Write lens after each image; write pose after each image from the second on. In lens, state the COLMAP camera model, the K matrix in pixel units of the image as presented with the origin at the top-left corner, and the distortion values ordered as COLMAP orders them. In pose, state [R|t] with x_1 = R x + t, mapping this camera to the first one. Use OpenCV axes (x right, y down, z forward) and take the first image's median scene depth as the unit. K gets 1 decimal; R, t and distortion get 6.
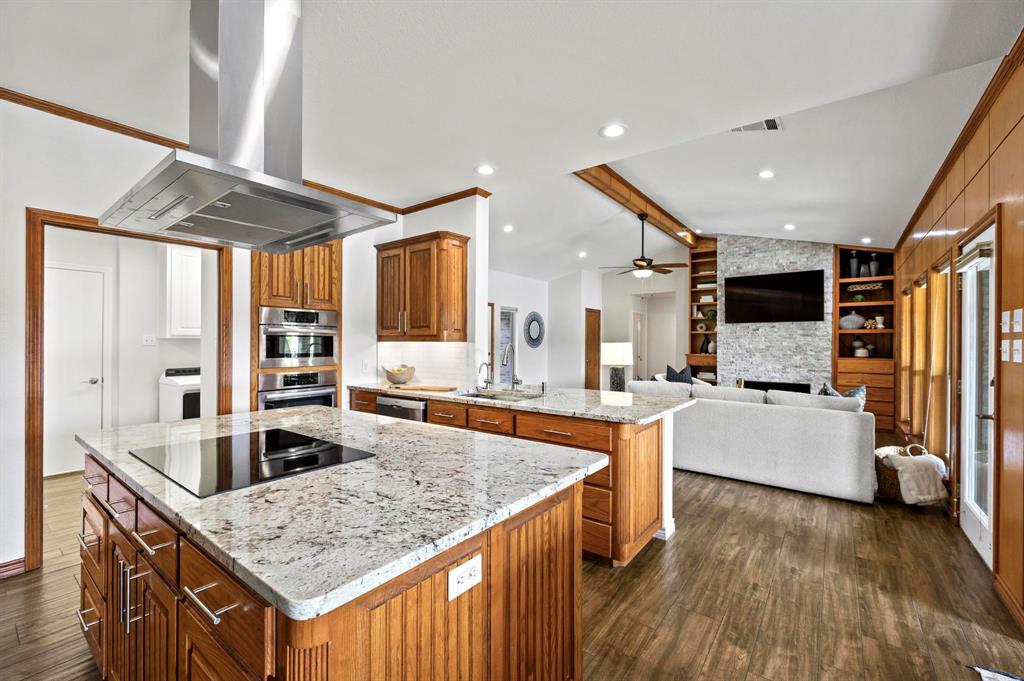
lens RADIAL K [[428.9, 0, 514.7], [0, 428.9, 340.1], [0, 0, 1]] dist [-0.001301, -0.000449]
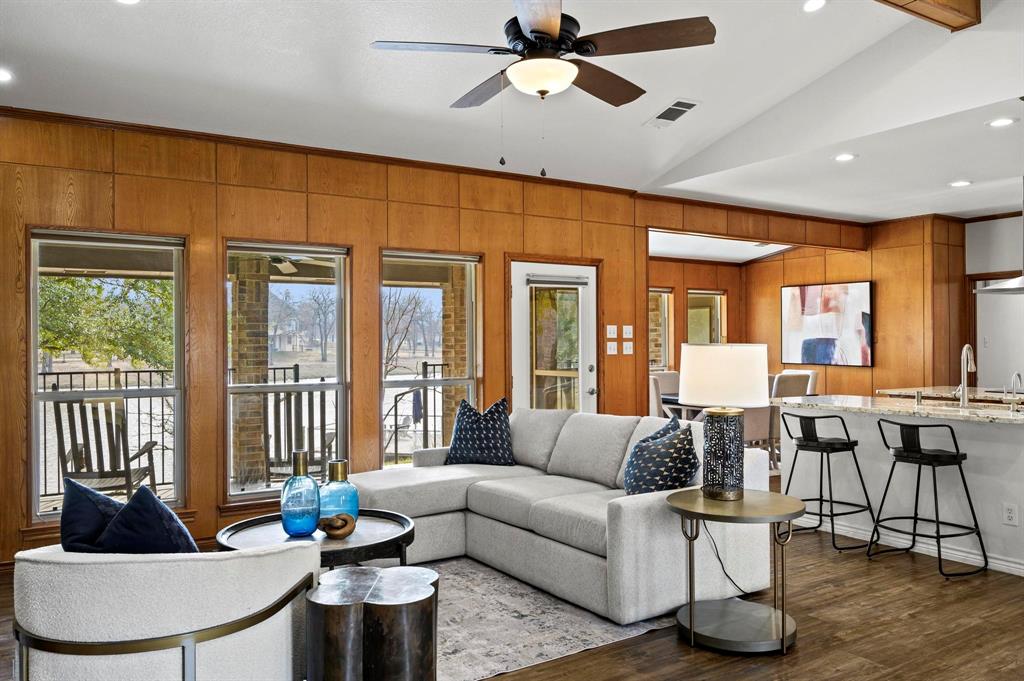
lens RADIAL K [[799.3, 0, 521.3], [0, 799.3, 340.3], [0, 0, 1]] dist [-0.001314, -0.009281]
pose [[-0.940663, 0.000634, 0.339343, 0.145659], [-0.001937, 0.999972, -0.007237, 0.006130], [-0.339338, -0.007464, -0.940635, 1.463571]]
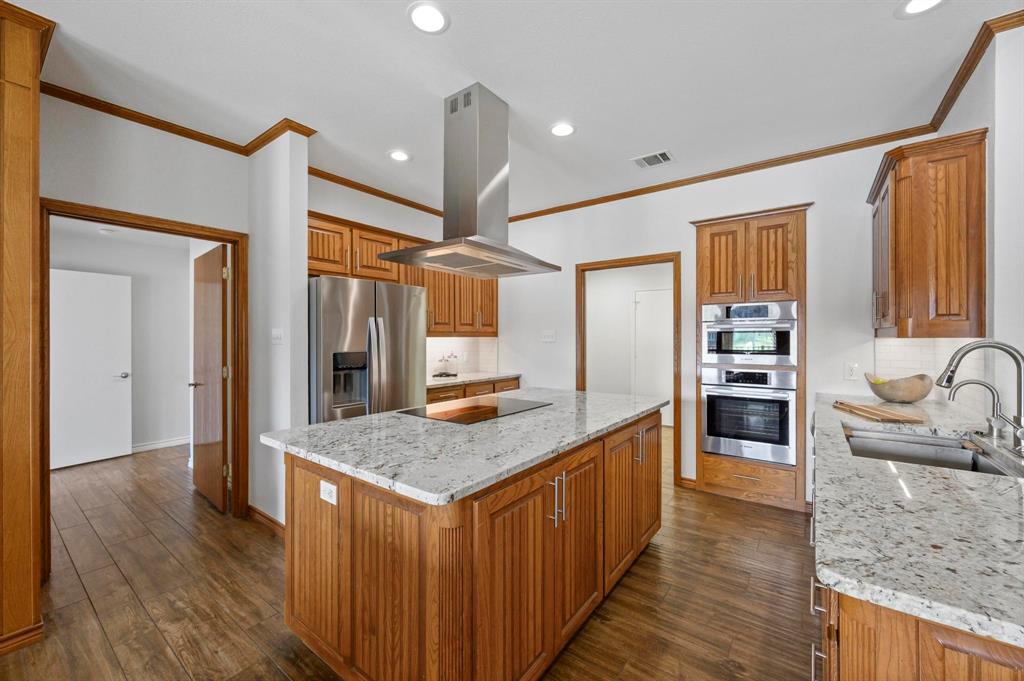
lens RADIAL K [[411.5, 0, 522.0], [0, 411.5, 334.3], [0, 0, 1]] dist [0.000598, 0.000526]
pose [[0.014596, -0.006719, -0.999871, 0.236751], [0.003624, 0.999971, -0.006667, 0.000278], [0.999887, -0.003526, 0.014620, 0.290034]]
